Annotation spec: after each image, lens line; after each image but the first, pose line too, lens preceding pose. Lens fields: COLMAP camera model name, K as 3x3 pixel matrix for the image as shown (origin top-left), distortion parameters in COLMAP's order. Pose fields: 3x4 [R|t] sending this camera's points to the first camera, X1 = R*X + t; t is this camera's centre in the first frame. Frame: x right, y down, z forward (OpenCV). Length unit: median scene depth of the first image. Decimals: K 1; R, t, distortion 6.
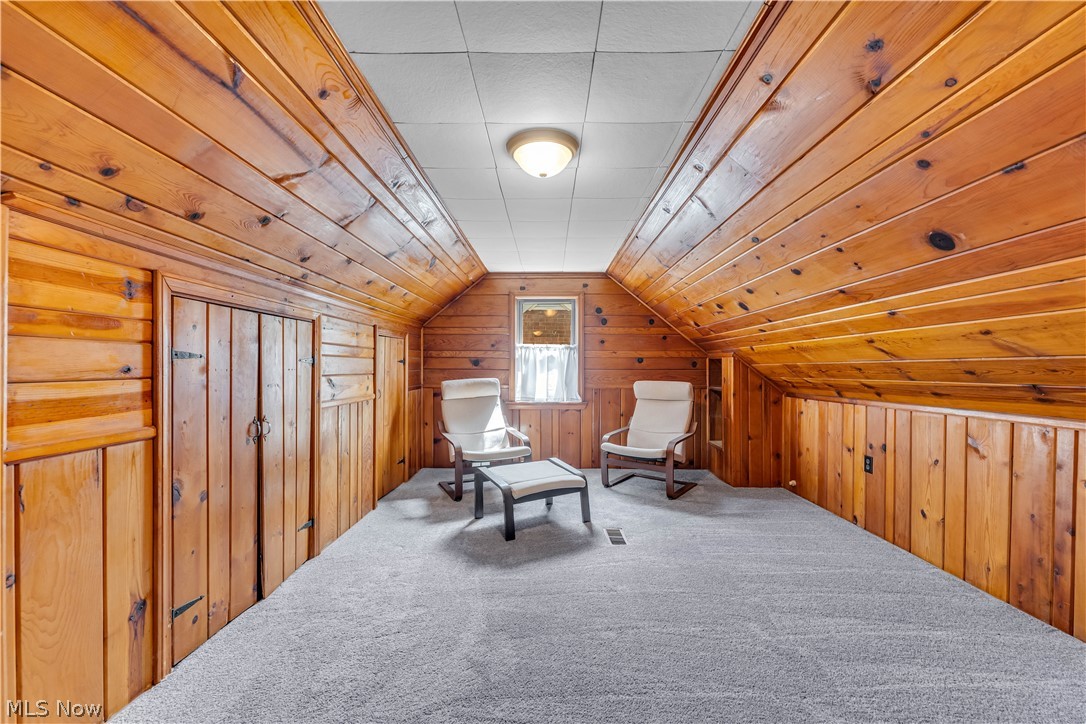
lens RADIAL K [[441.0, 0, 543.5], [0, 441.0, 368.1], [0, 0, 1]] dist [0.003051, 0.000003]
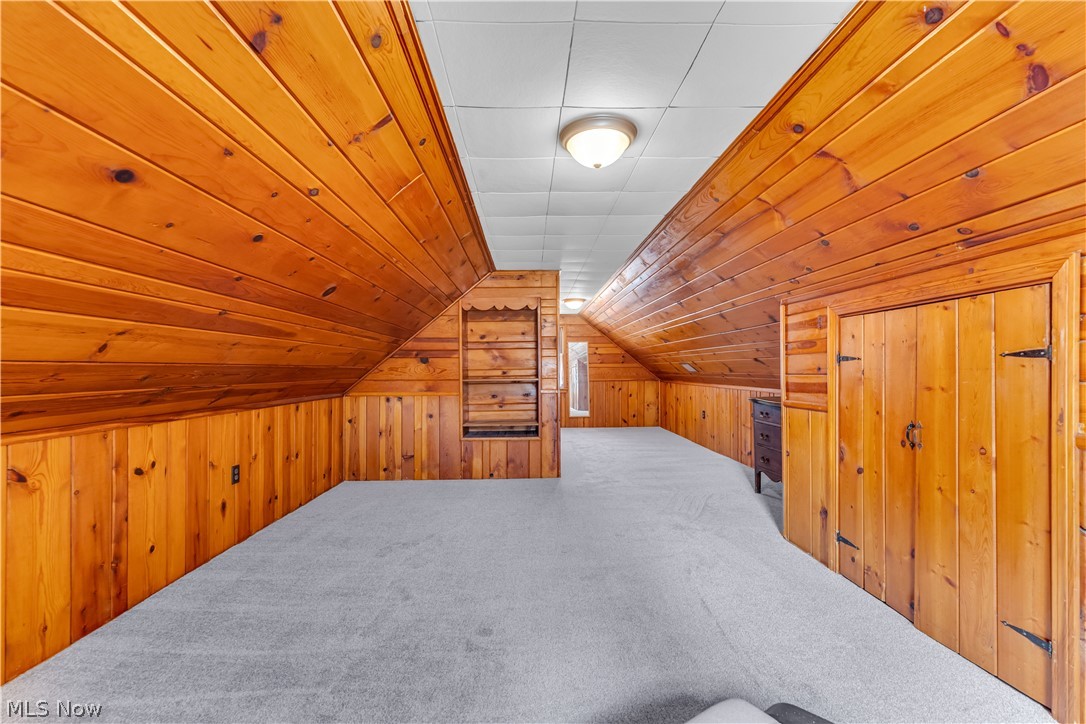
lens RADIAL K [[441.0, 0, 541.0], [0, 441.0, 368.1], [0, 0, 1]] dist [0.003051, 0.000003]
pose [[-0.998796, -0.003601, -0.048920, 0.205282], [-0.003340, 0.999980, -0.005416, 0.011033], [0.048939, -0.005246, -0.998788, 2.295321]]
